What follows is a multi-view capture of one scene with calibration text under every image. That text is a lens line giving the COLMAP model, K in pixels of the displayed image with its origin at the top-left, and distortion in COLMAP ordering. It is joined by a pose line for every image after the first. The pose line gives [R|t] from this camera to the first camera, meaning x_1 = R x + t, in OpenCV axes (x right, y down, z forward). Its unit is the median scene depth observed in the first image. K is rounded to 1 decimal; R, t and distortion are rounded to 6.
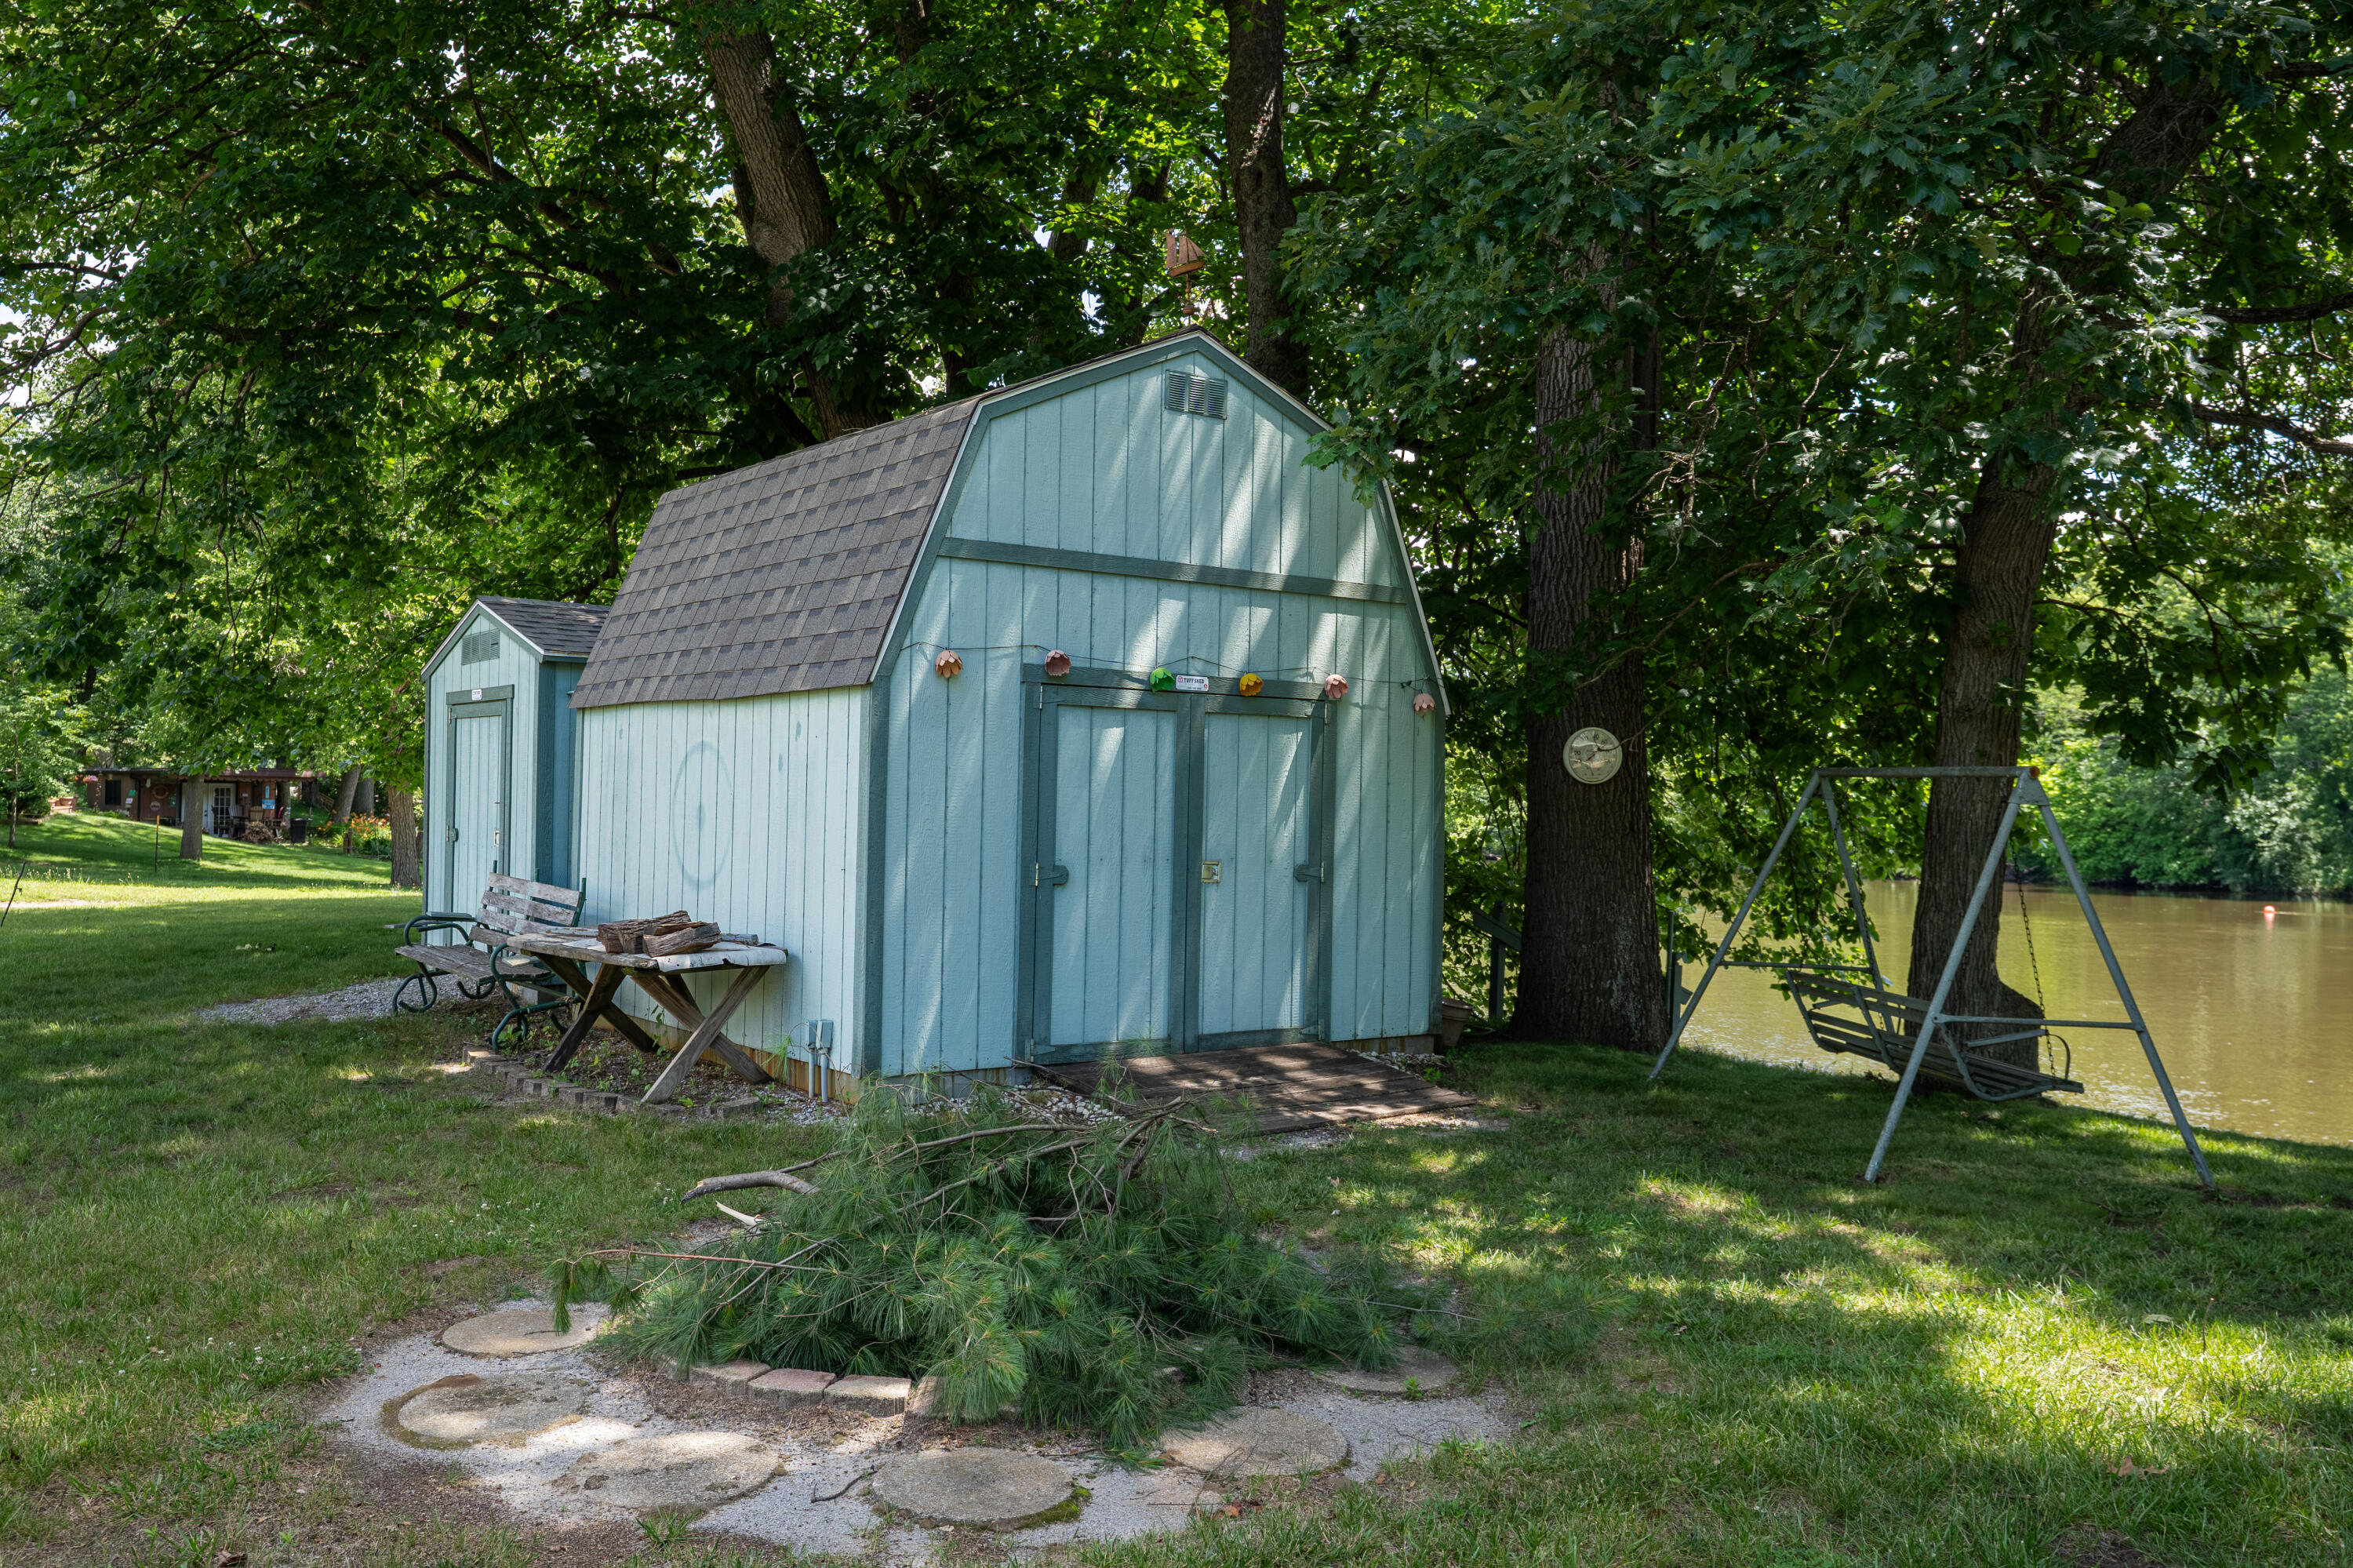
lens RADIAL K [[1875.9, 0, 1176.5], [0, 1875.9, 784.0], [0, 0, 1]] dist [-0.004255, -0.001996]
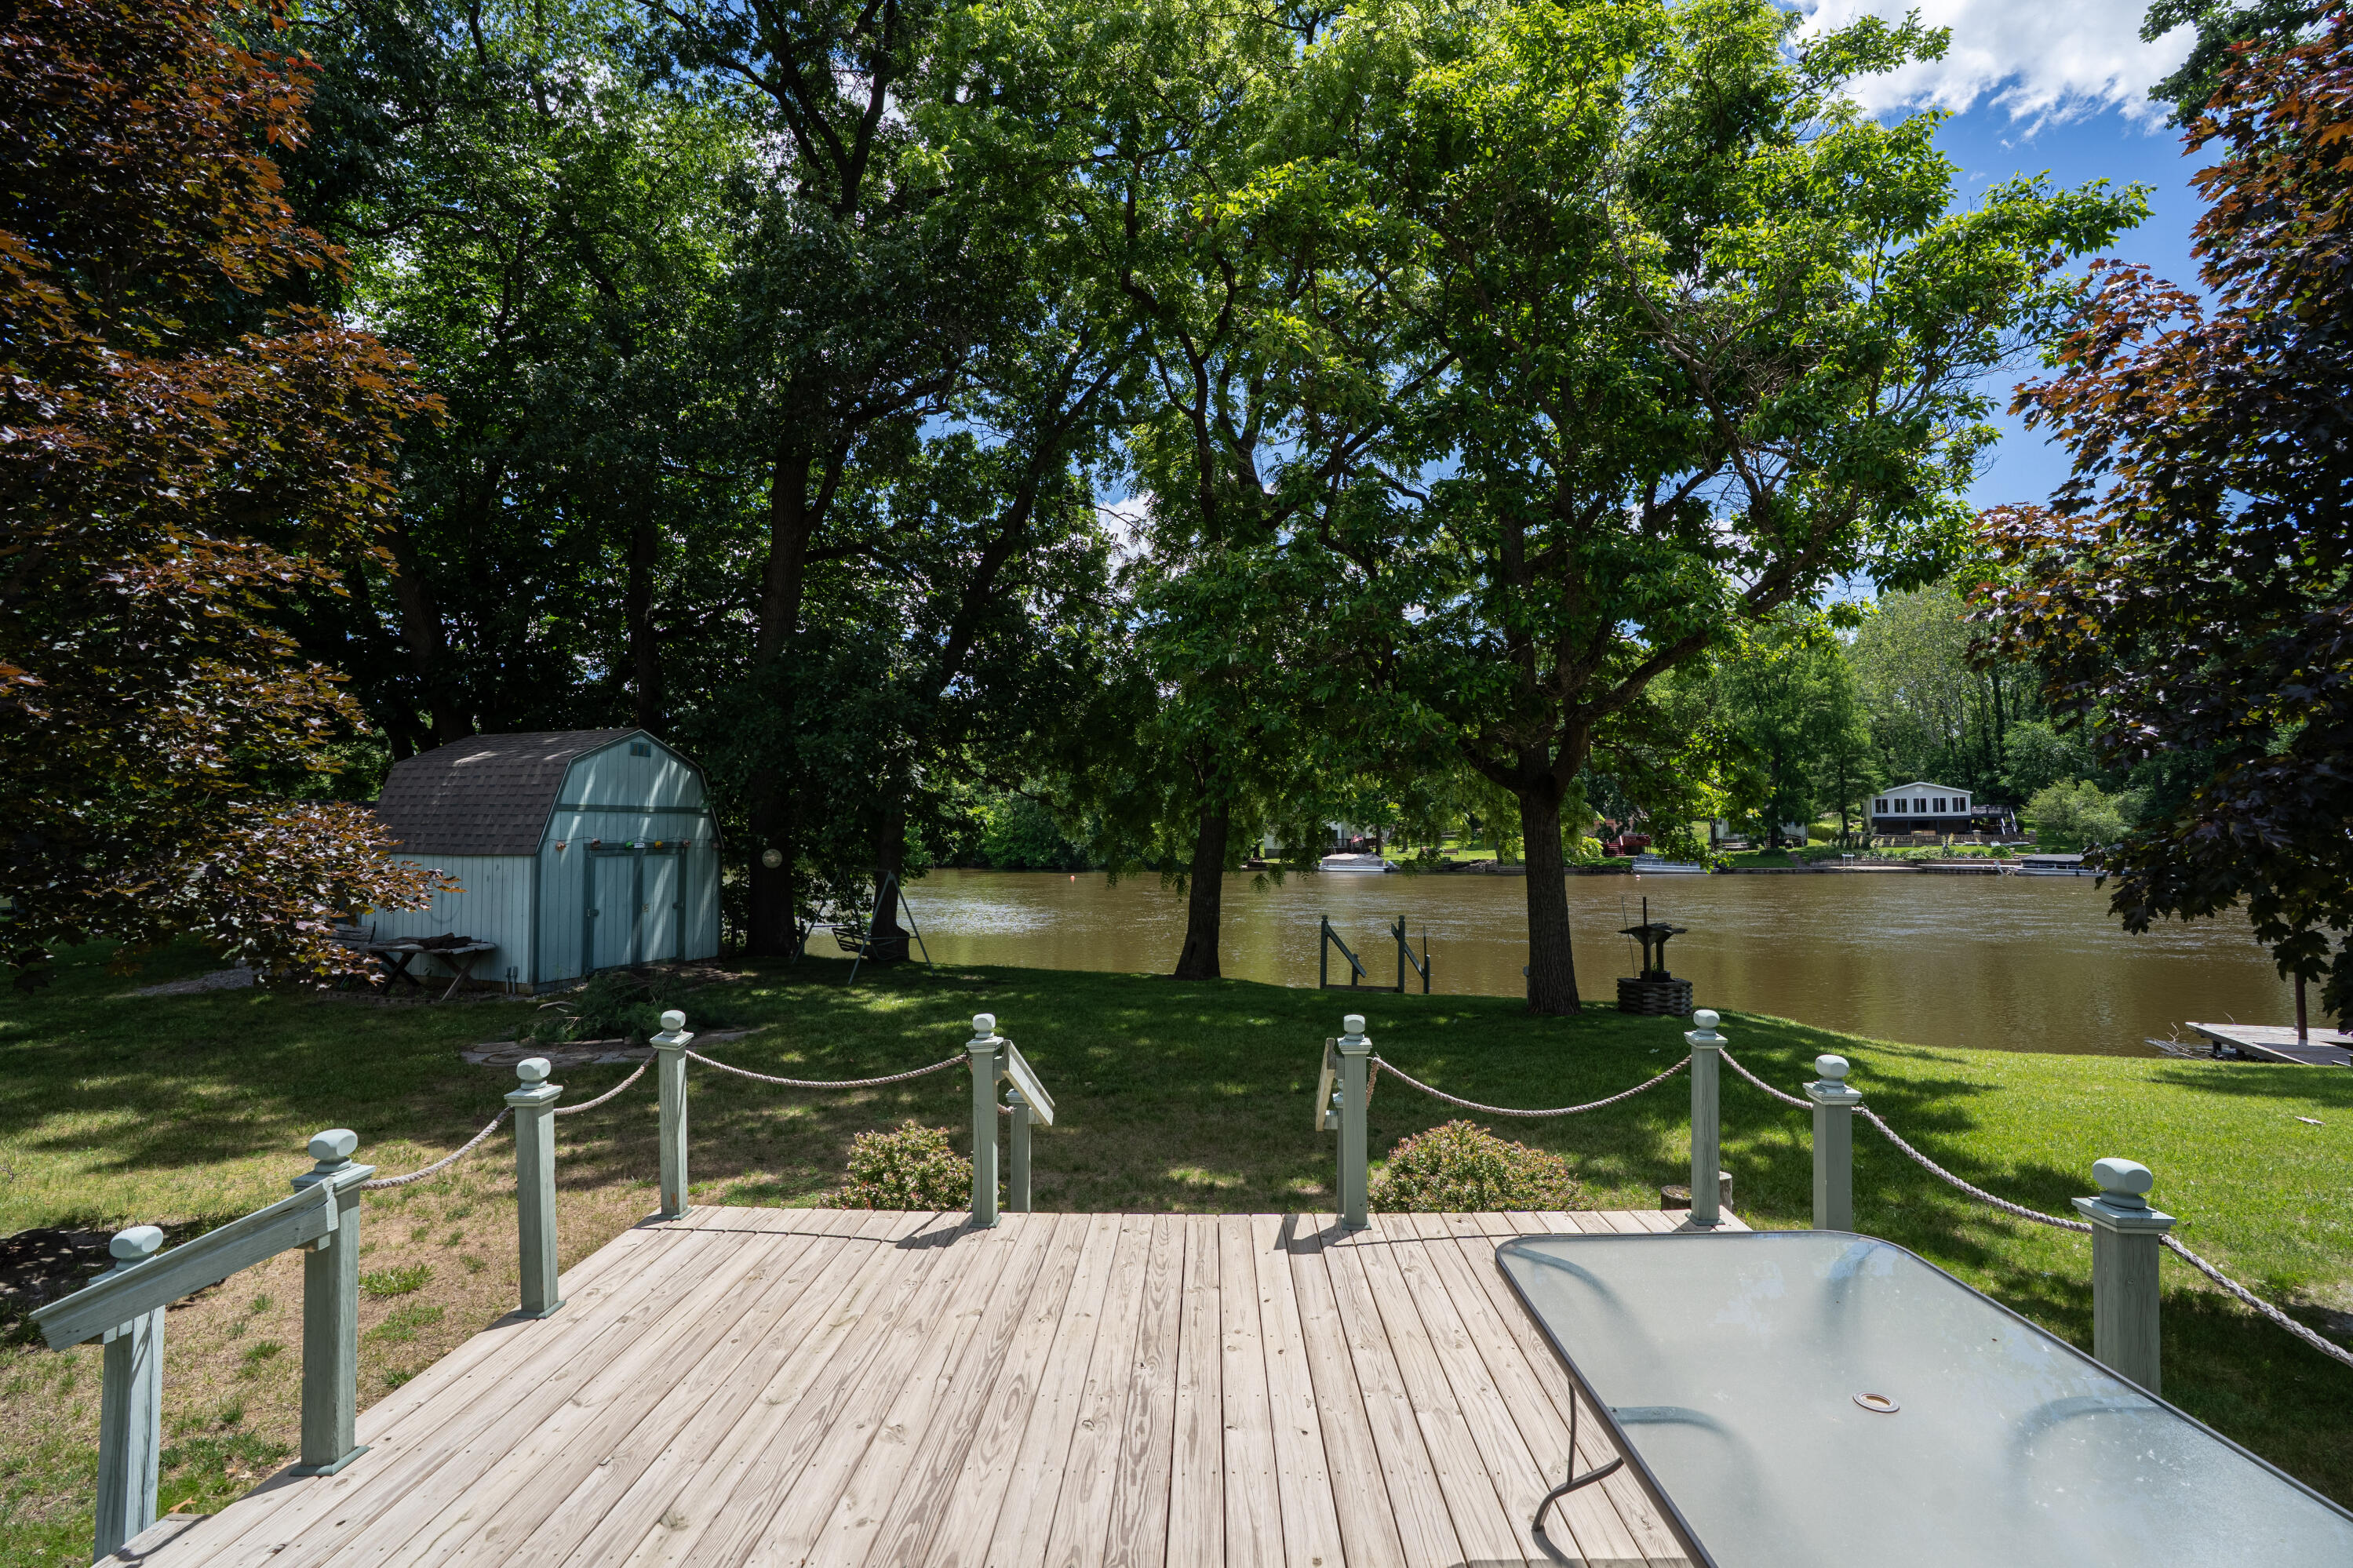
lens RADIAL K [[1097.1, 0, 1173.0], [0, 1097.1, 777.3], [0, 0, 1]] dist [-0.072011, 0.029836]
pose [[0.835997, -0.002478, 0.548729, -0.227065], [0.017987, 0.999576, -0.022890, -0.106793], [-0.548440, 0.029006, 0.835687, -0.917735]]
